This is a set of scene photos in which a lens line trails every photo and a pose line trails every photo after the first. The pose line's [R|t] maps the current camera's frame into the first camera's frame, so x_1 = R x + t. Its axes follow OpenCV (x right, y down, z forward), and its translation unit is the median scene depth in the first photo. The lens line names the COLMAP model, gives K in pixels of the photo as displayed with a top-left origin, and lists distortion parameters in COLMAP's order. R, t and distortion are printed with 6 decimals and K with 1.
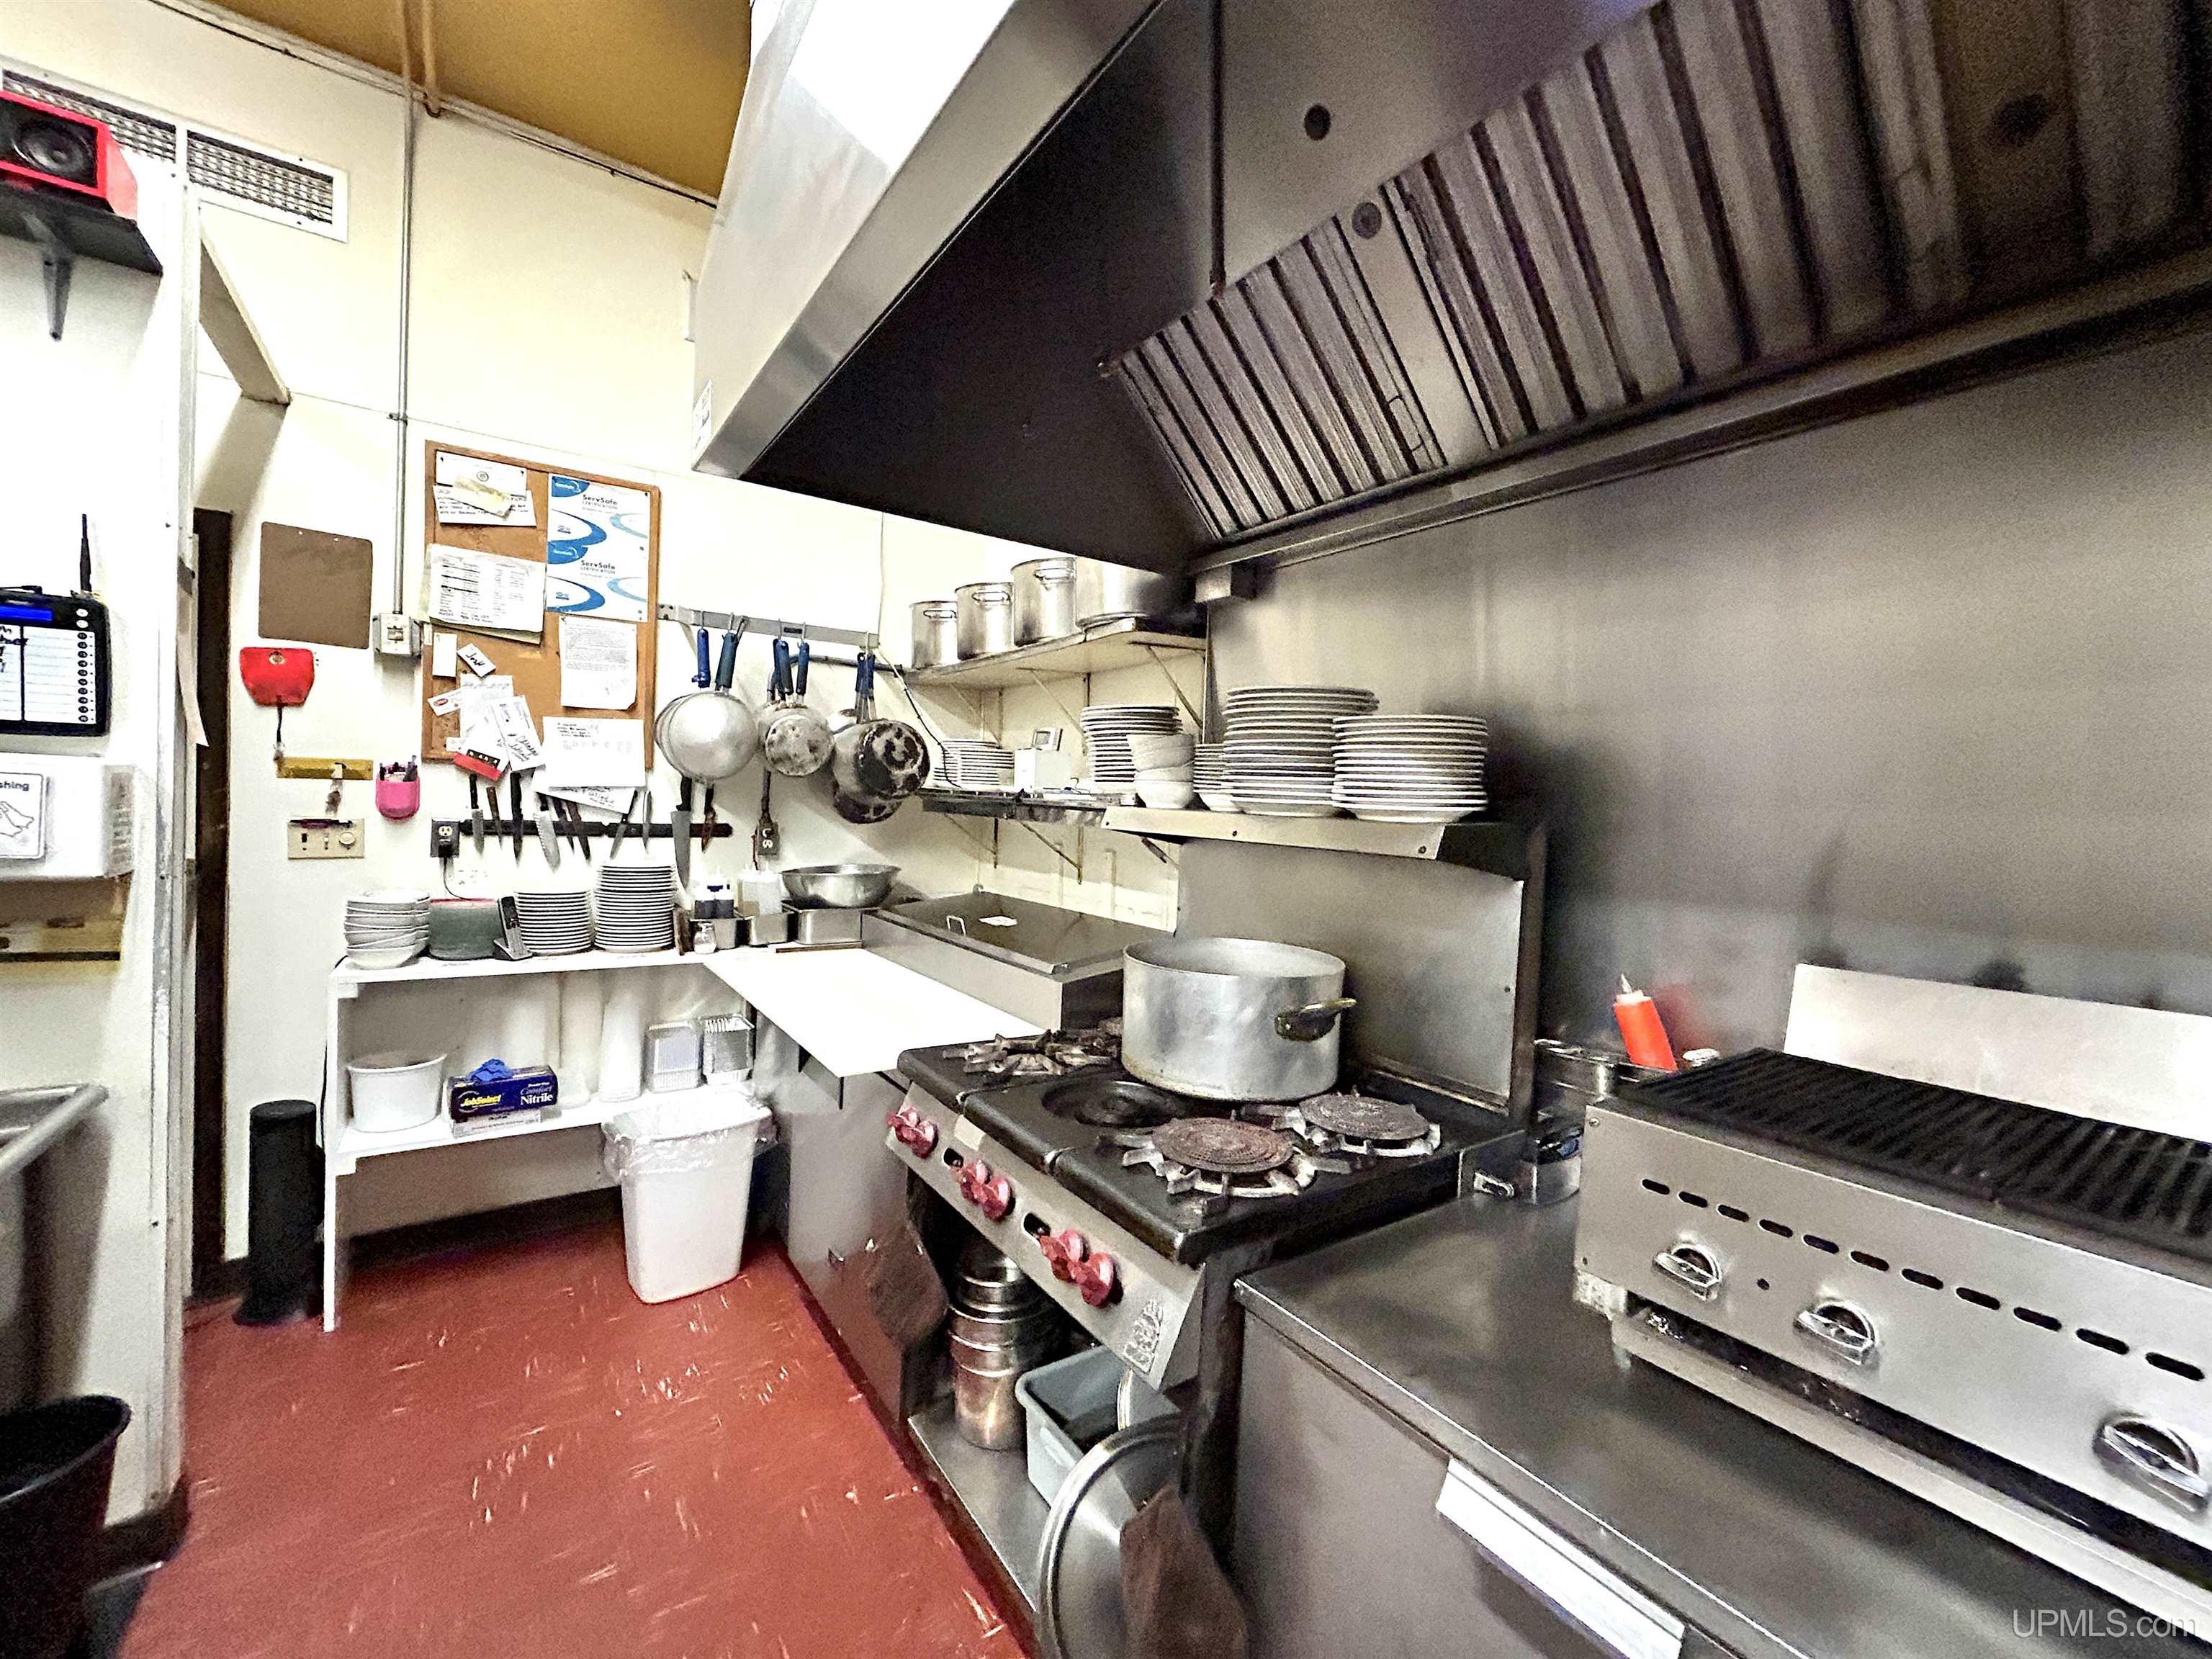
lens RADIAL K [[892.0, 0, 1100.2], [0, 892.0, 826.0], [0, 0, 1]] dist [-0.005841, 0.000502]
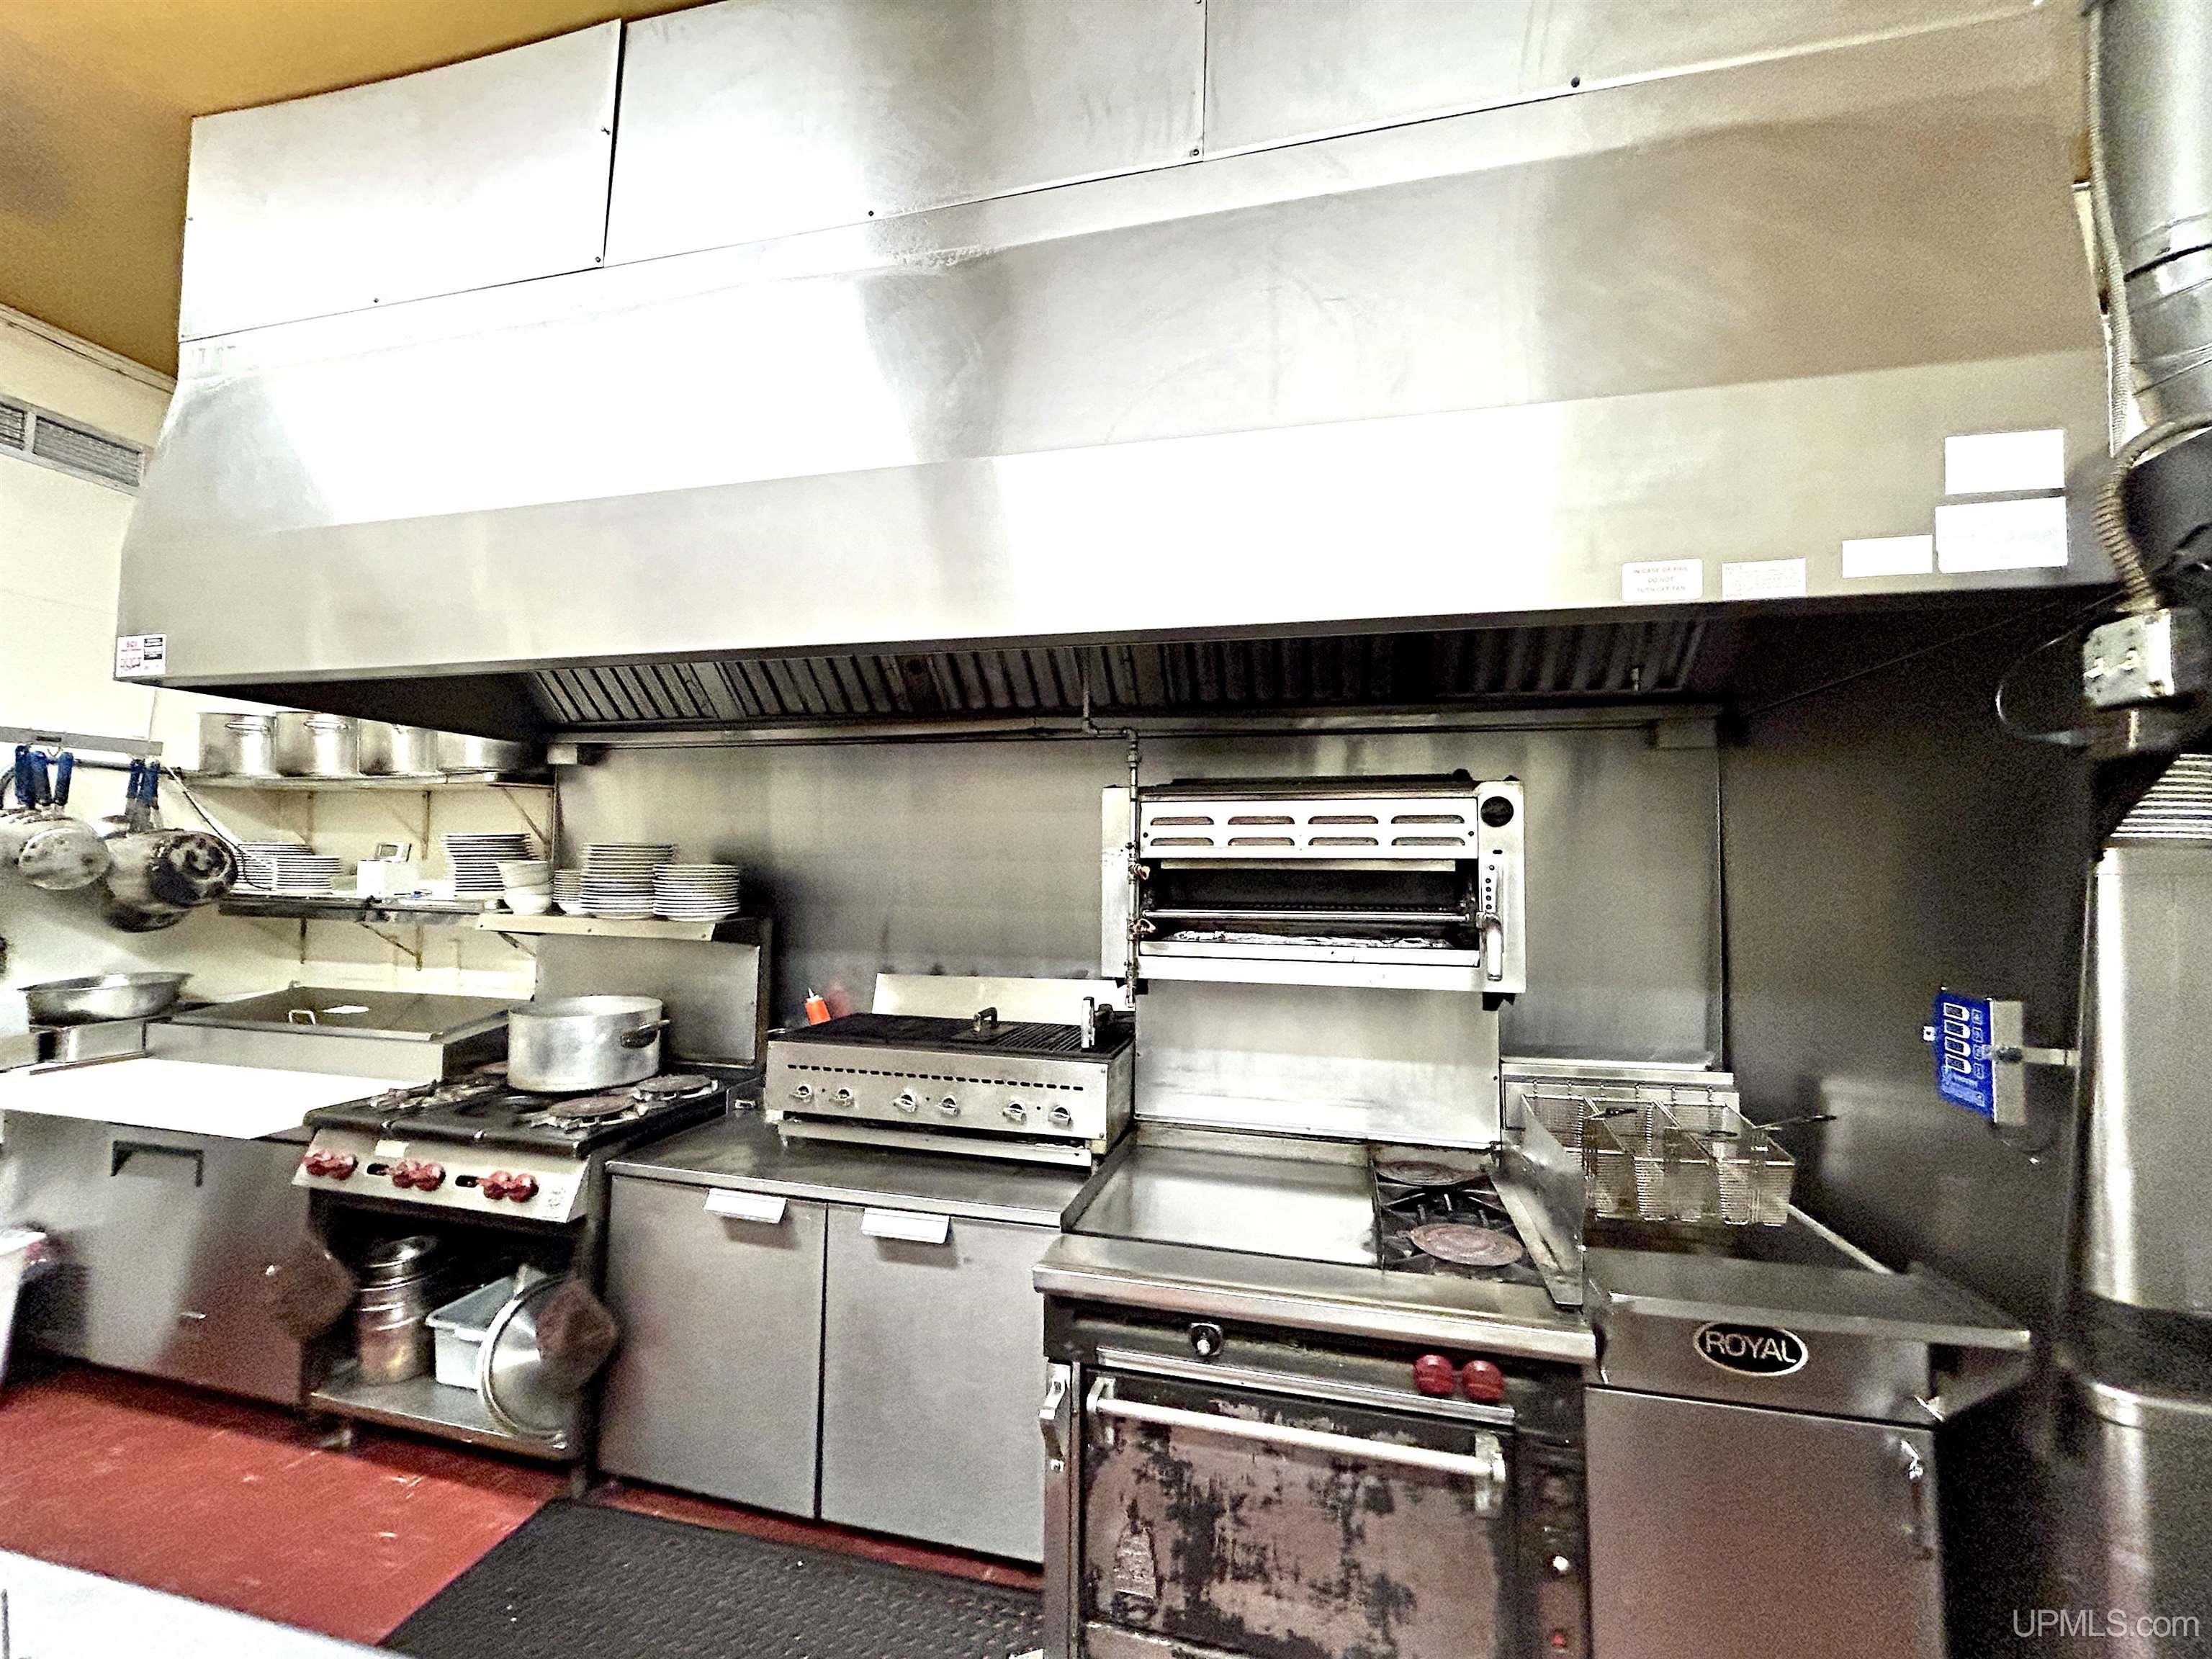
lens RADIAL K [[892.0, 0, 1101.7], [0, 892.0, 826.4], [0, 0, 1]] dist [-0.005841, 0.000502]
pose [[0.747117, 0.002820, 0.664686, -0.170852], [0.032316, 0.998654, -0.040560, -0.063060], [-0.663906, 0.051783, 0.746021, -0.625381]]
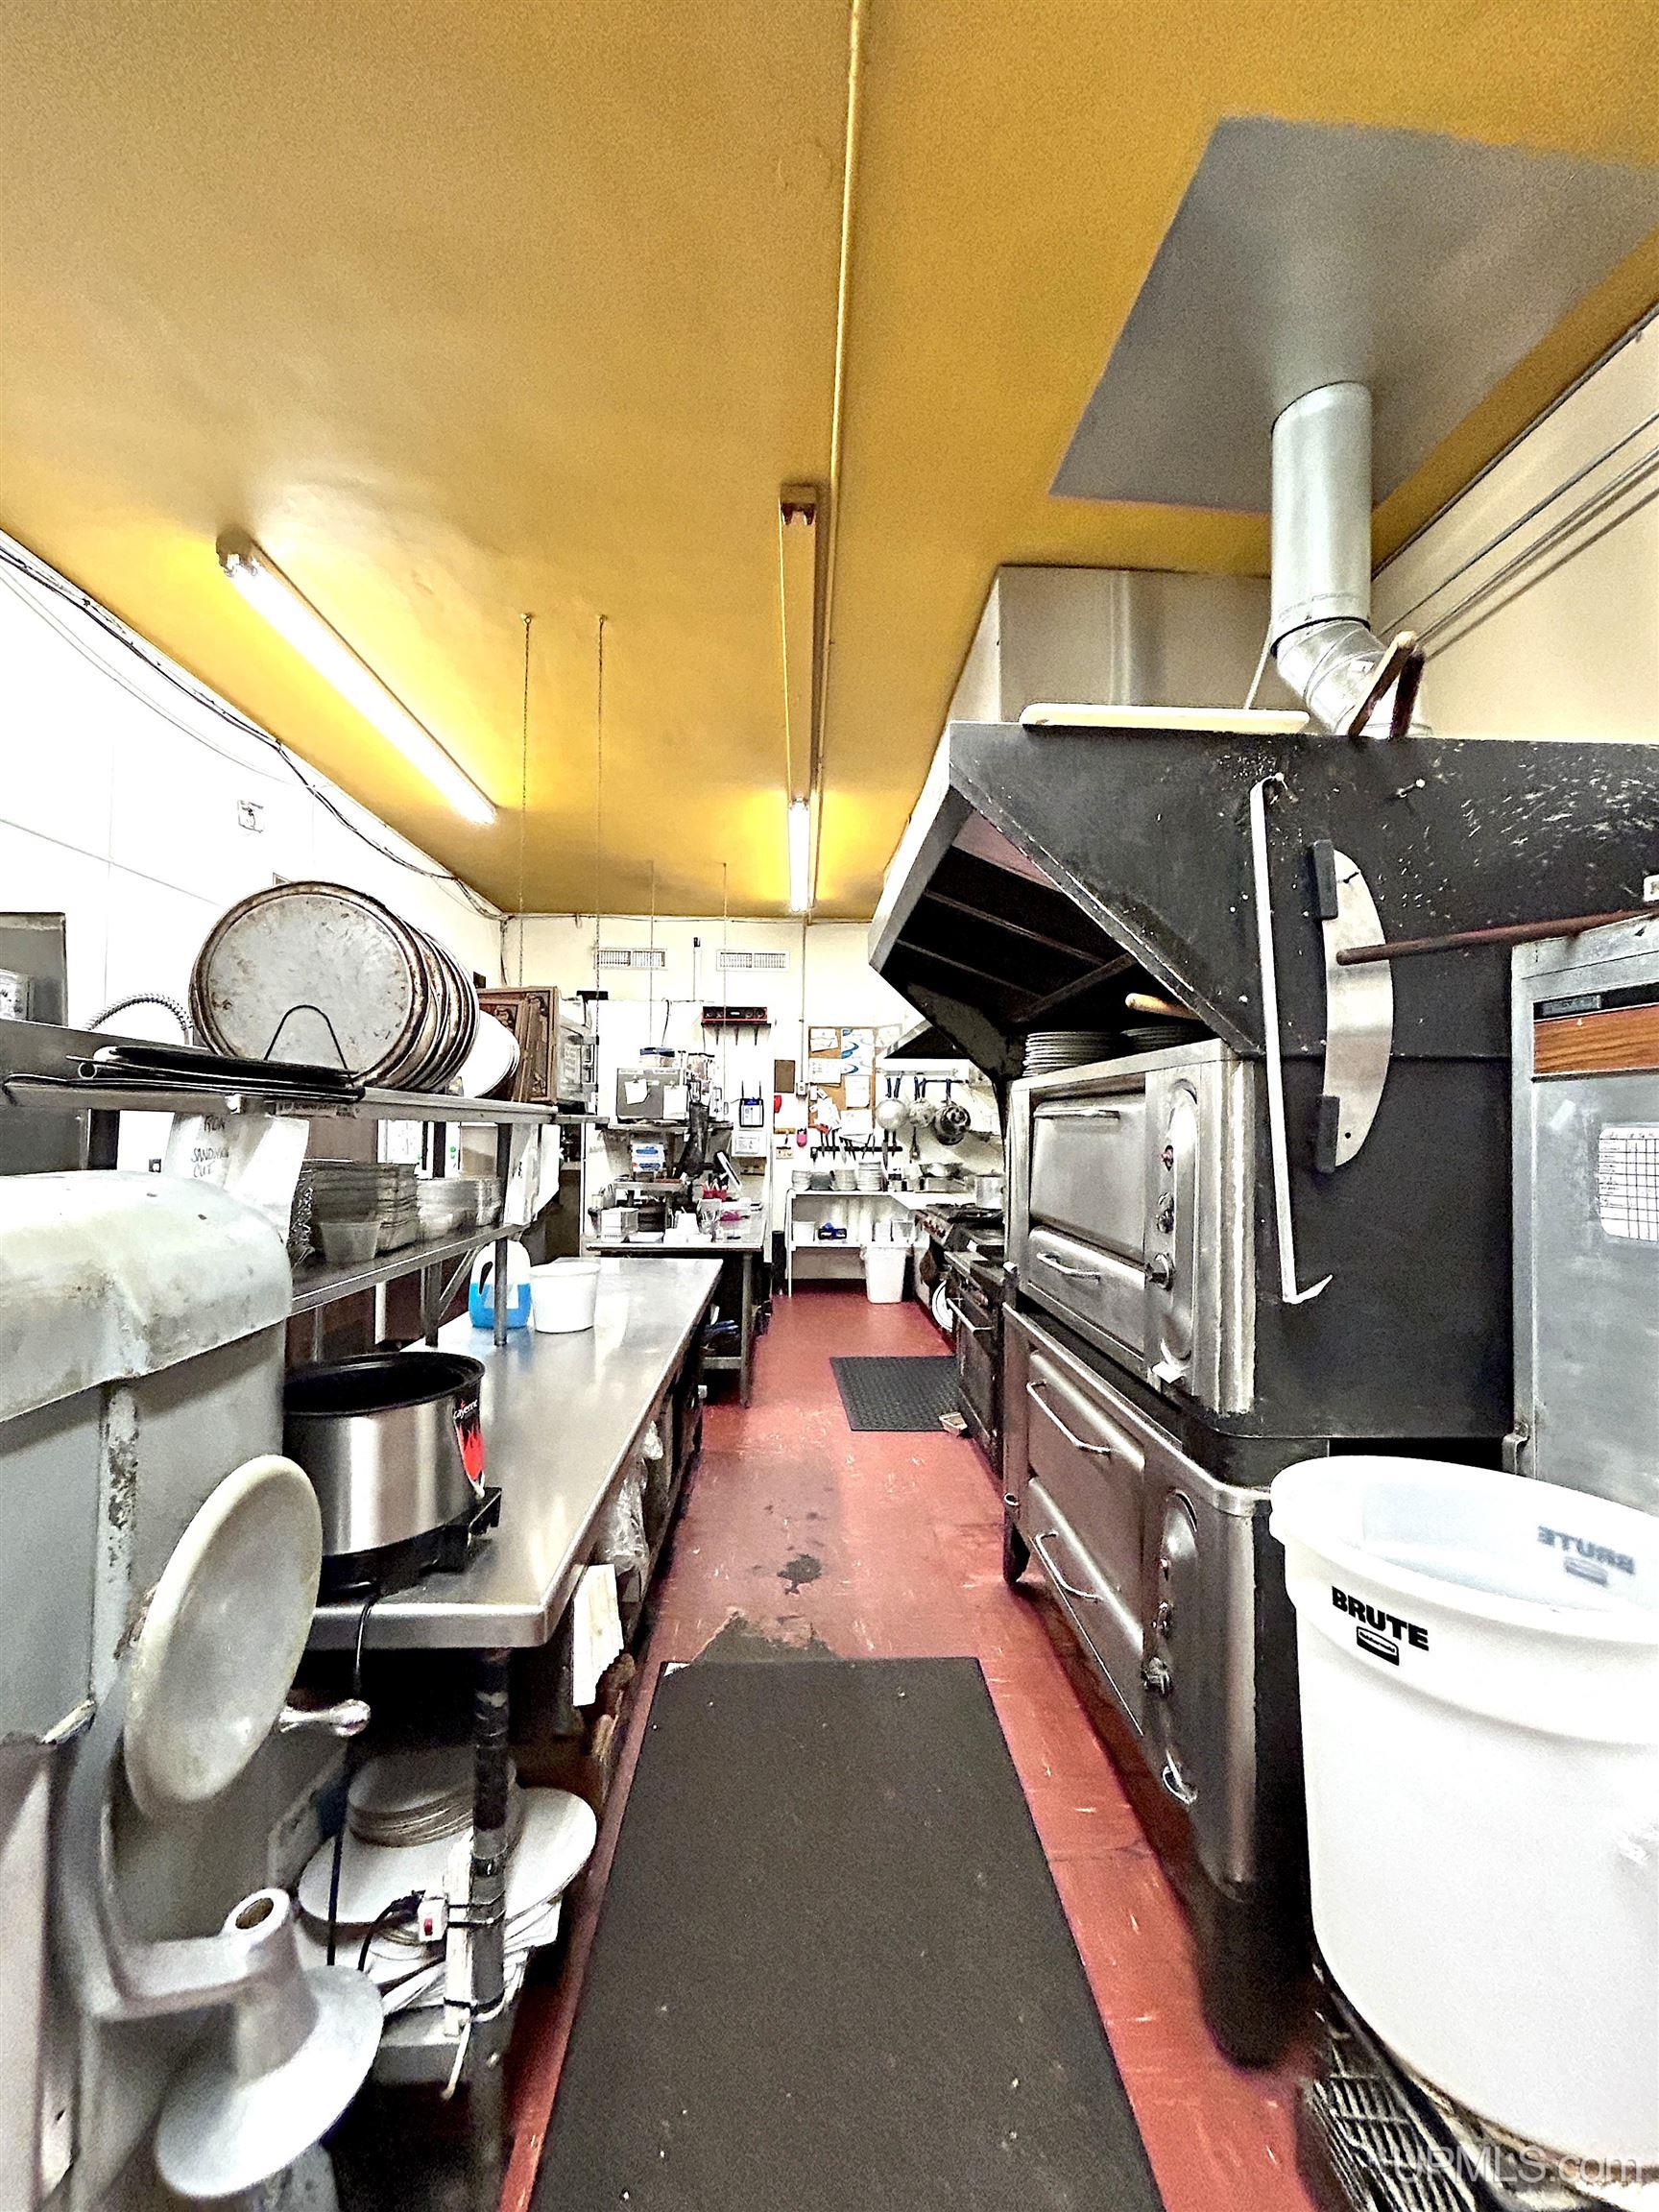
lens RADIAL K [[892.0, 0, 827.1], [0, 892.0, 1104.7], [0, 0, 1]] dist [-0.005841, 0.000502]
pose [[0.840881, -0.046371, -0.539230, 1.132904], [0.012084, 0.997683, -0.066951, 0.066195], [0.541085, 0.049782, 0.839493, -1.834229]]
